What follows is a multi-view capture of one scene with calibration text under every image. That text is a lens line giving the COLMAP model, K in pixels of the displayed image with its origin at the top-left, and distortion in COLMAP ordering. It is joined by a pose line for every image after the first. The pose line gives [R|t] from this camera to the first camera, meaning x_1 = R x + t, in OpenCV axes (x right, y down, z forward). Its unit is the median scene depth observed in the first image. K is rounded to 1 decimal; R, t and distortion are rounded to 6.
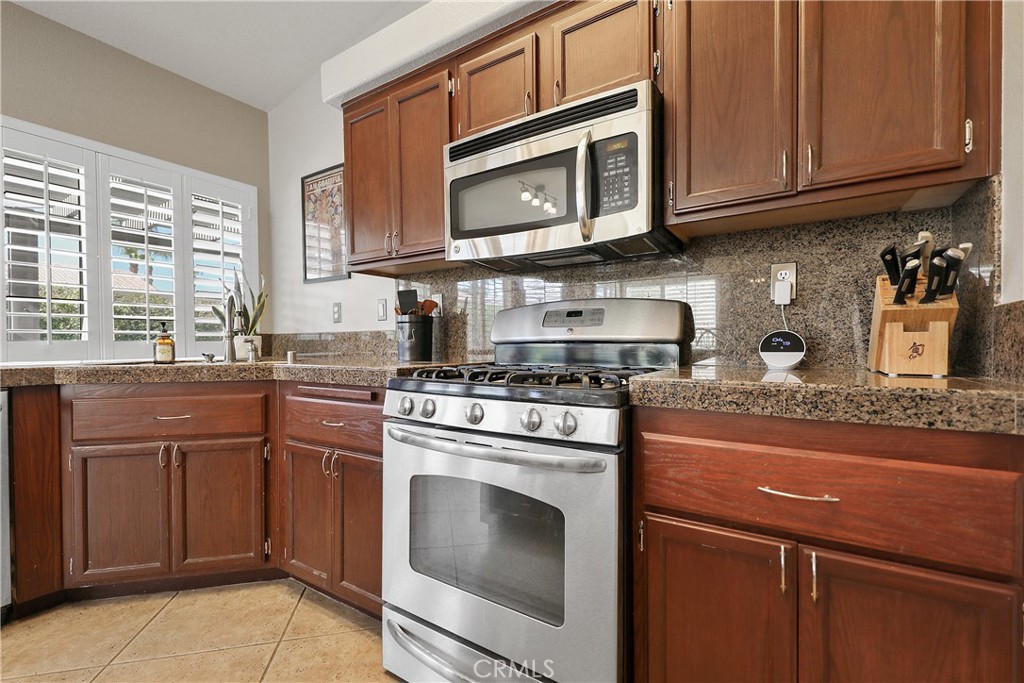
lens RADIAL K [[441.6, 0, 514.6], [0, 441.6, 348.8], [0, 0, 1]] dist [0.000135, -0.000167]
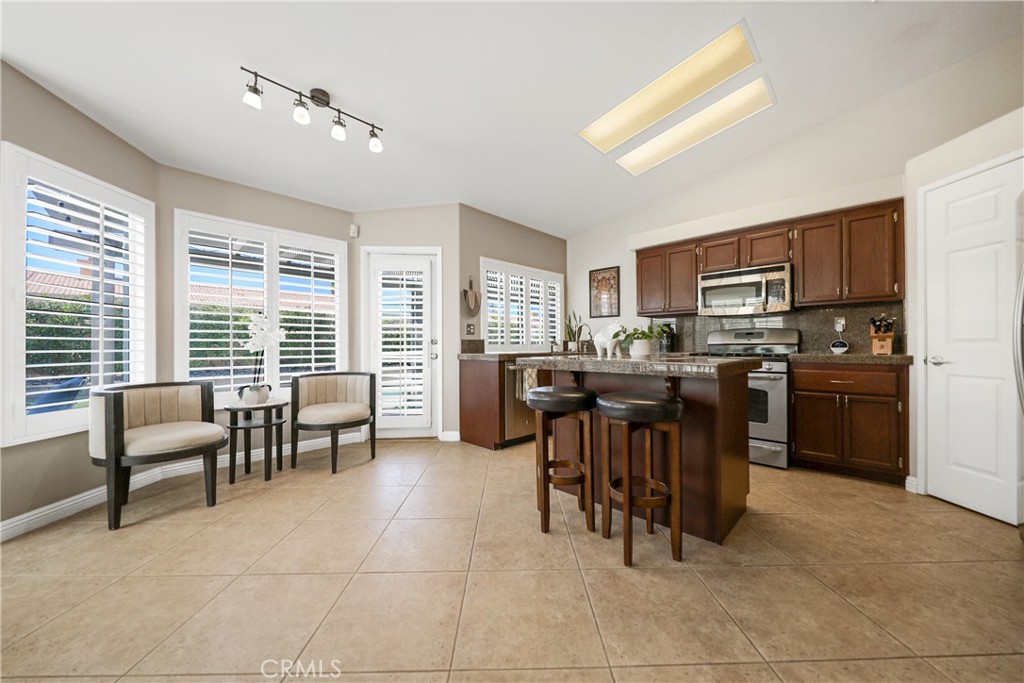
lens RADIAL K [[365.5, 0, 509.1], [0, 365.5, 344.7], [0, 0, 1]] dist [0.000005, -0.000044]
pose [[0.976978, -0.000678, -0.213340, -1.092214], [-0.002757, 0.999871, -0.015802, 0.033179], [0.213324, 0.016027, 0.976850, -1.969462]]
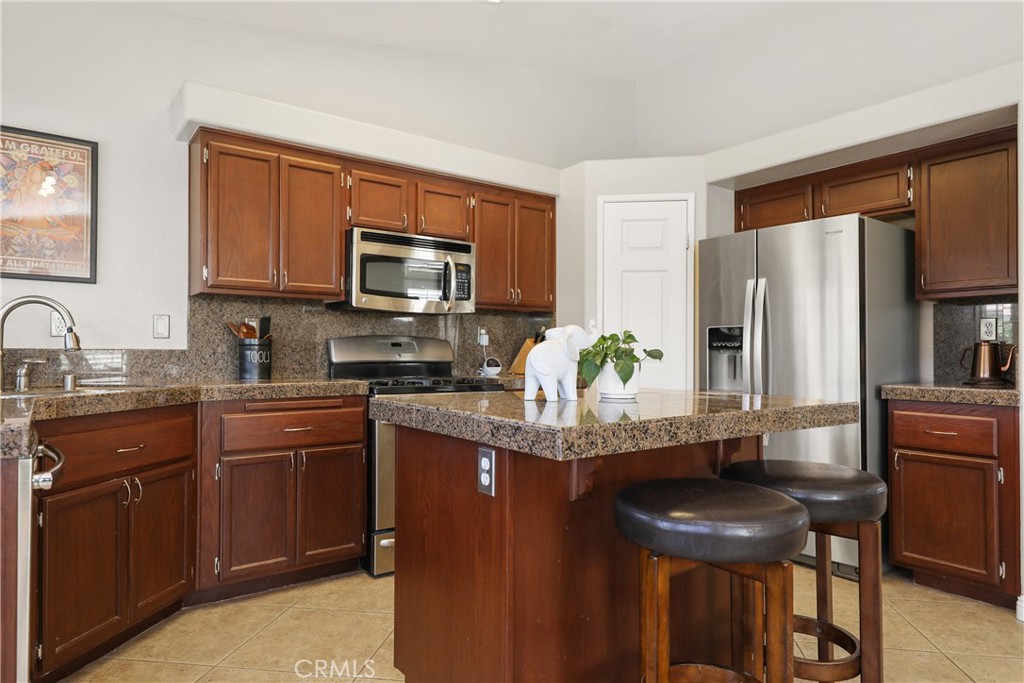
lens RADIAL K [[641.3, 0, 512.0], [0, 641.3, 341.5], [0, 0, 1]] dist [0.002911, 0.000407]
pose [[0.363632, 0.022465, 0.931272, -2.500193], [0.005649, 0.999638, -0.026320, -0.037992], [-0.931525, 0.014832, 0.363374, -0.304527]]
